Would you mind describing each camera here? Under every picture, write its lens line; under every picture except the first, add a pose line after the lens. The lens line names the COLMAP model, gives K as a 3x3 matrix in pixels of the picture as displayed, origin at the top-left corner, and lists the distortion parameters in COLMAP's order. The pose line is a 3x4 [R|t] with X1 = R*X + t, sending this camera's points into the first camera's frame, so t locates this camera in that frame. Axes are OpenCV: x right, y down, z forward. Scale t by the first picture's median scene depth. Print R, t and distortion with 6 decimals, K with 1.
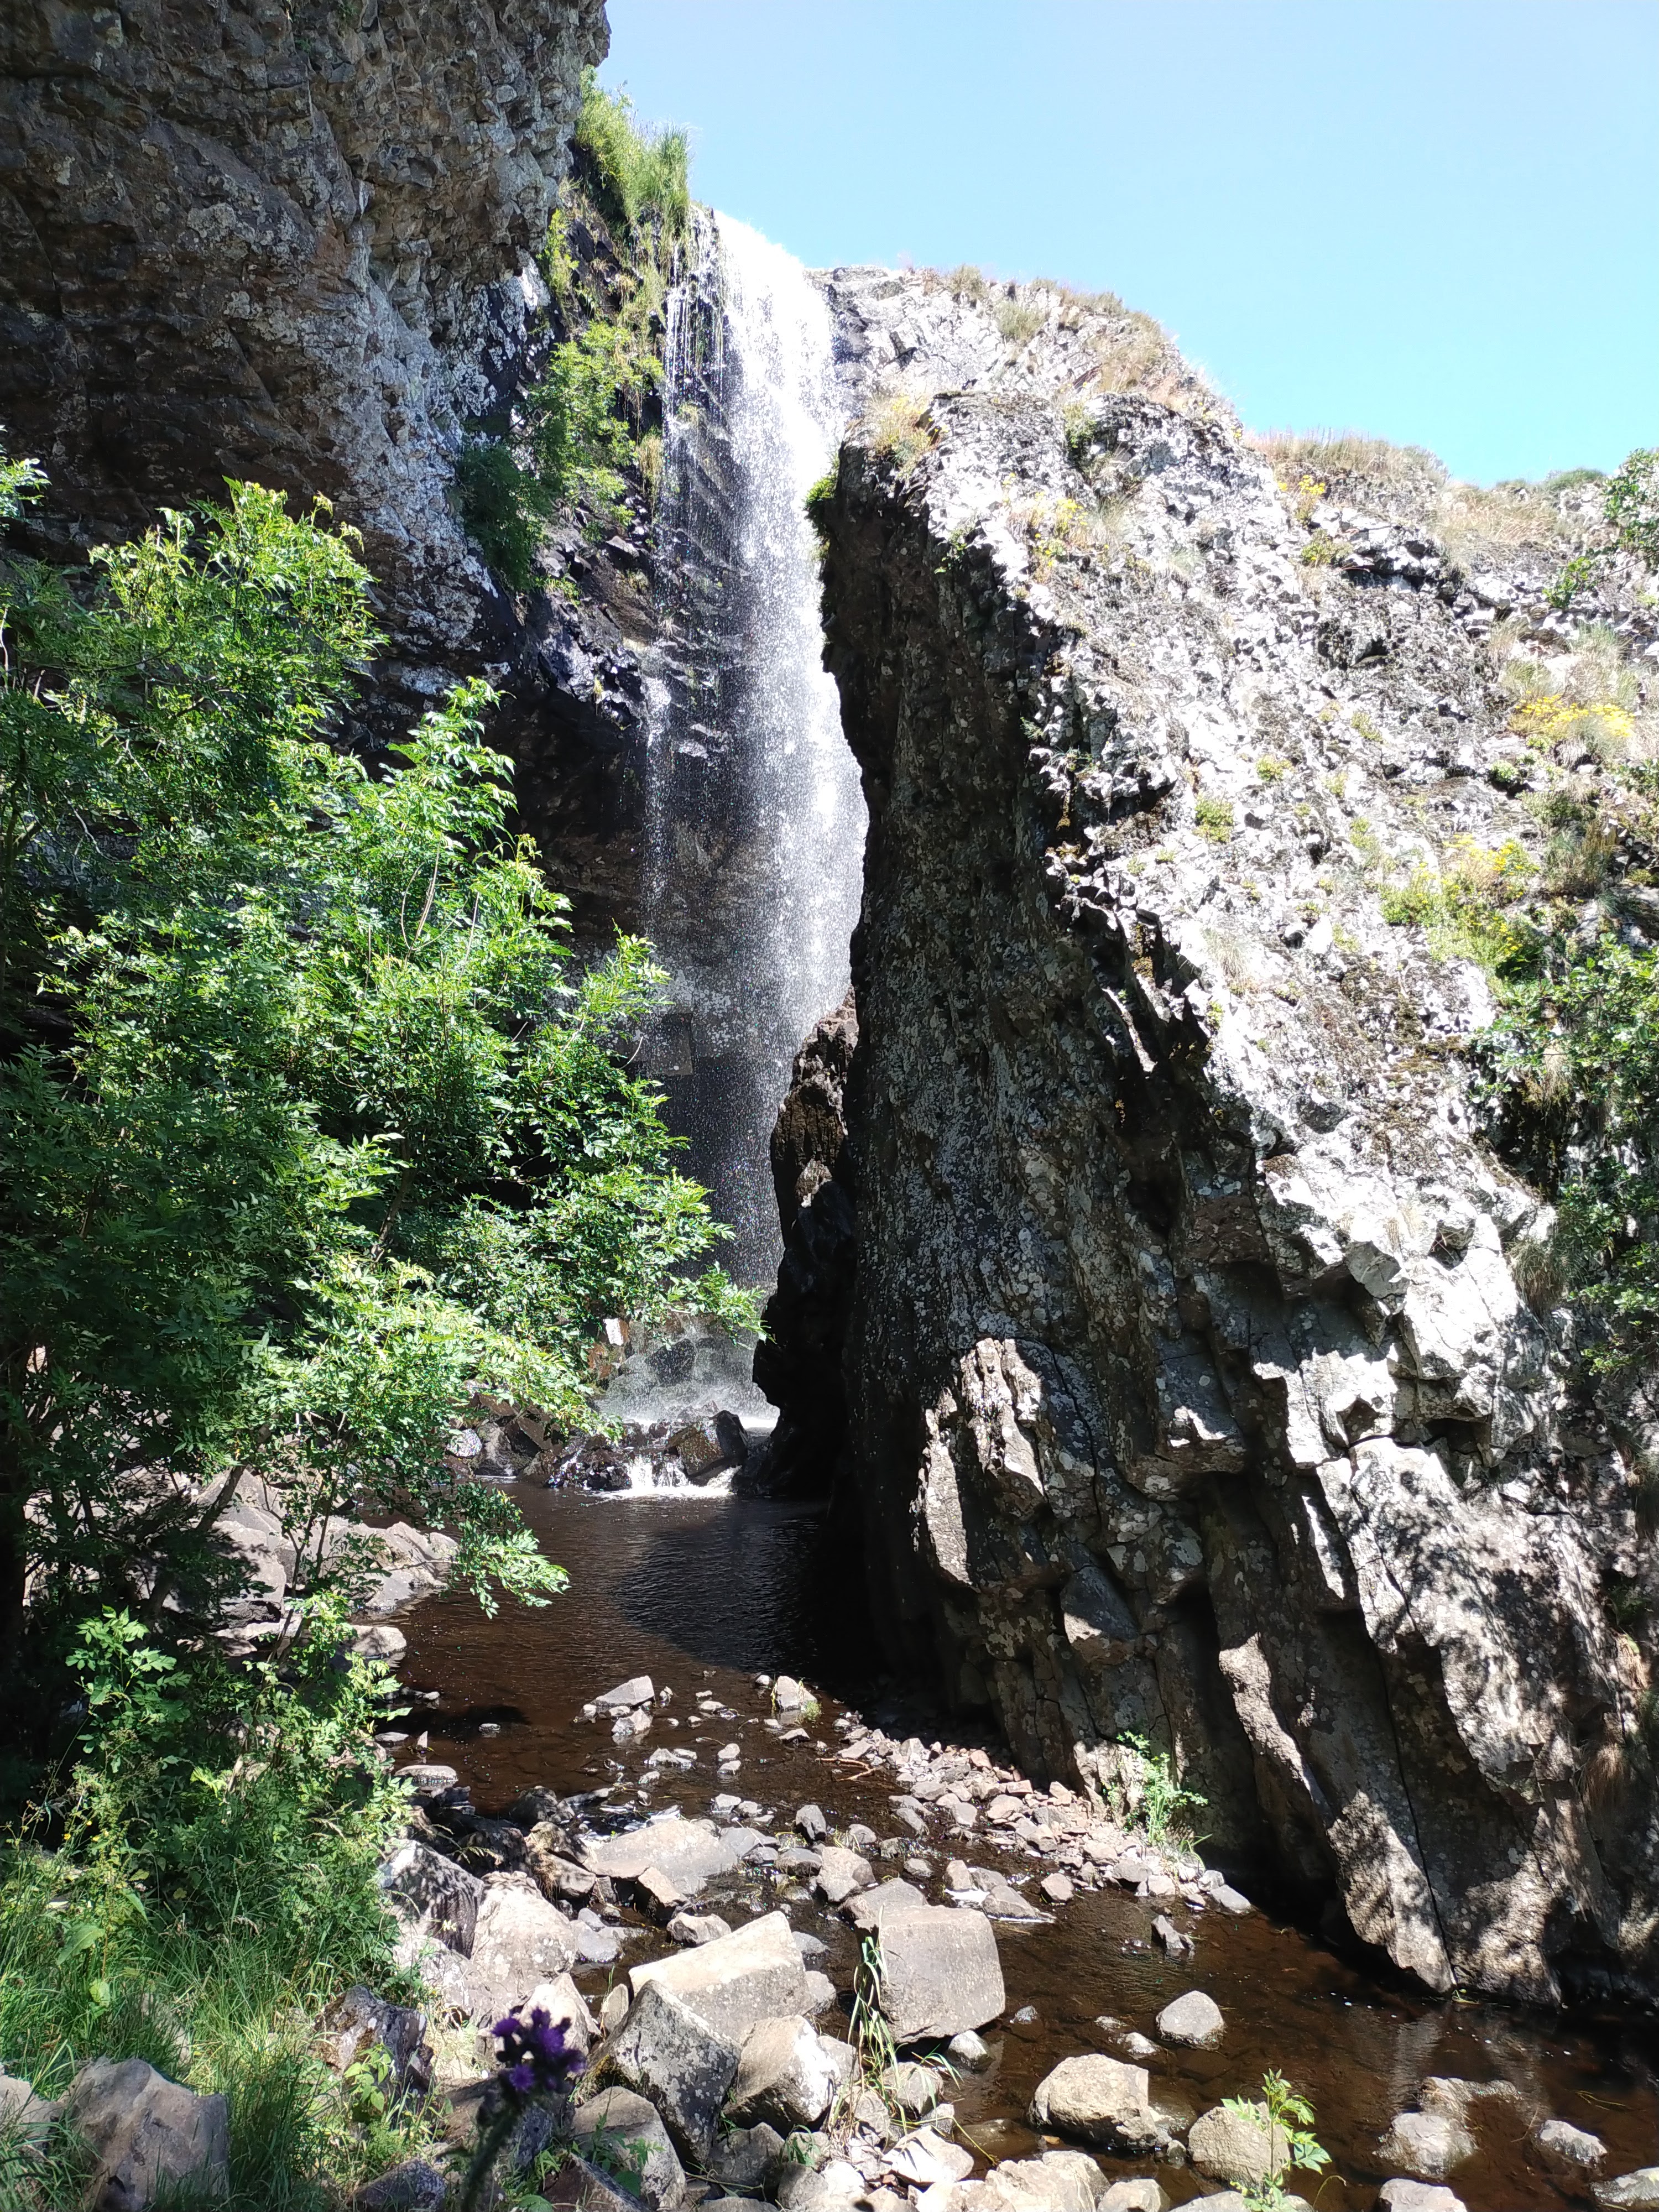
lens RADIAL K [[1705.8, 0, 798.4], [0, 1705.8, 1019.3], [0, 0, 1]] dist [0.089493, -0.150514]
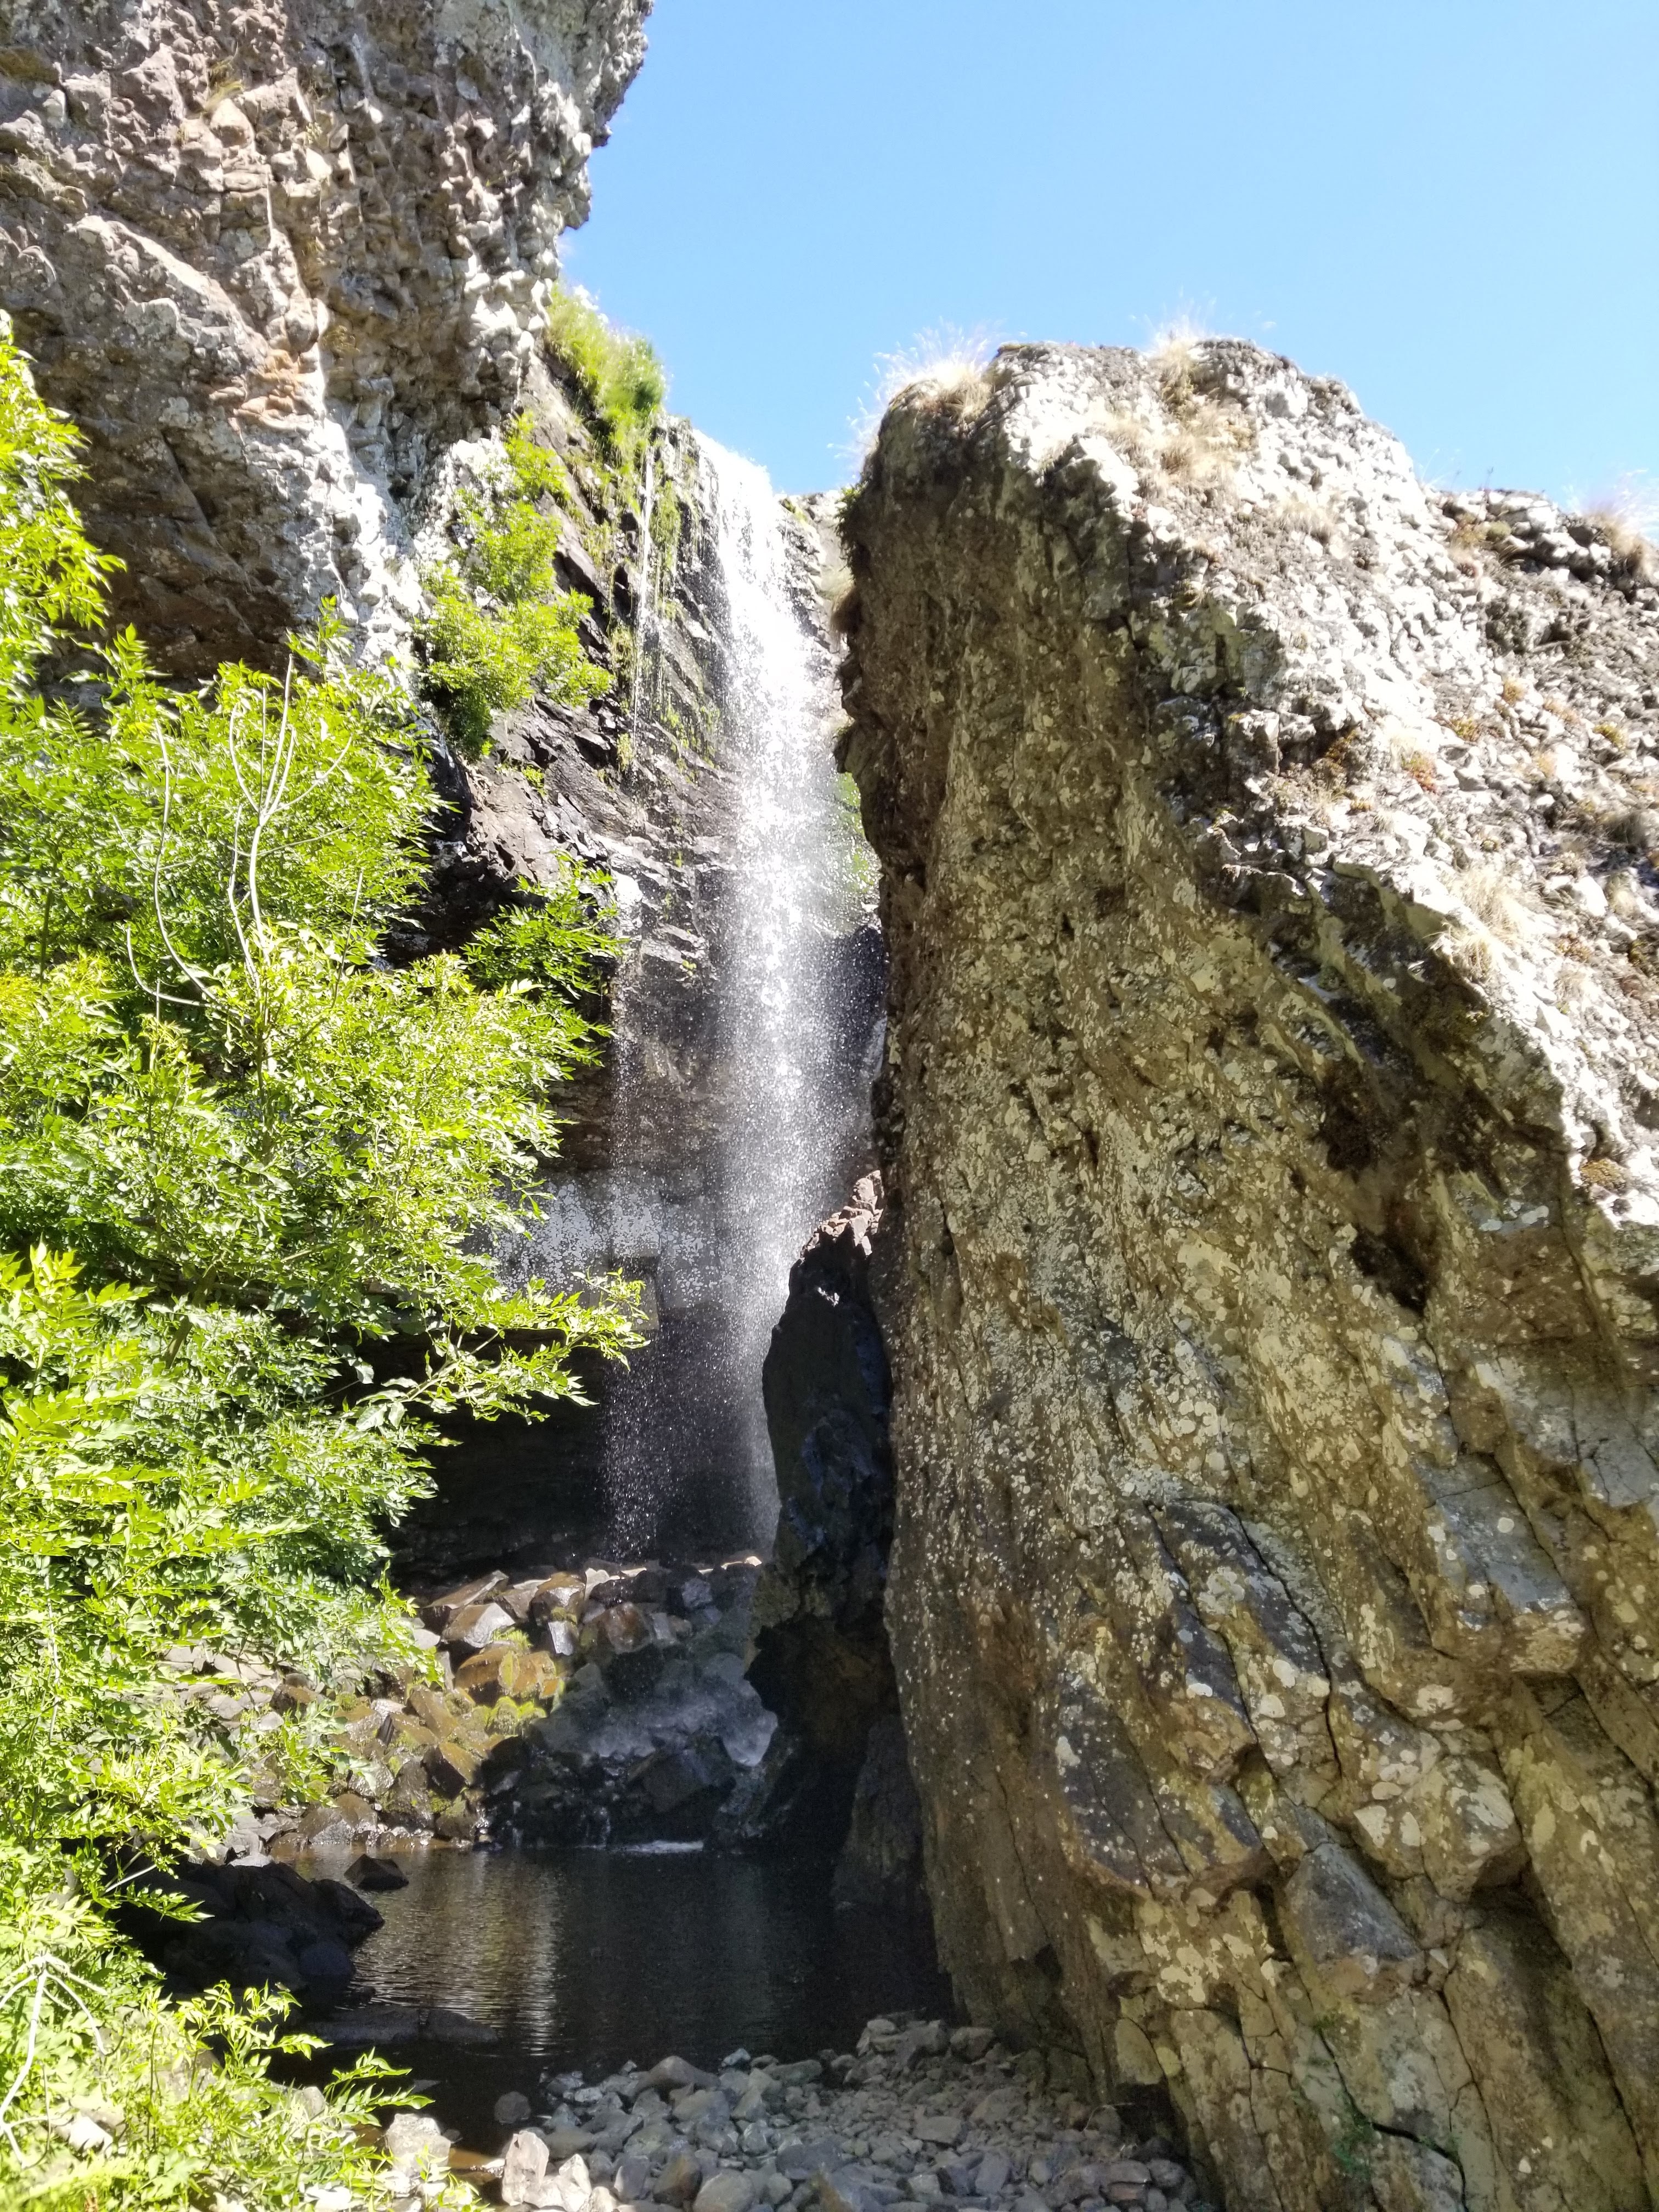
lens RADIAL K [[1705.8, 0, 798.4], [0, 1705.8, 1019.3], [0, 0, 1]] dist [0.089493, -0.150514]
pose [[0.999369, 0.001103, 0.035496, -0.047650], [0.006267, 0.978354, -0.206842, 0.127933], [-0.034956, 0.206933, 0.977730, 0.263914]]
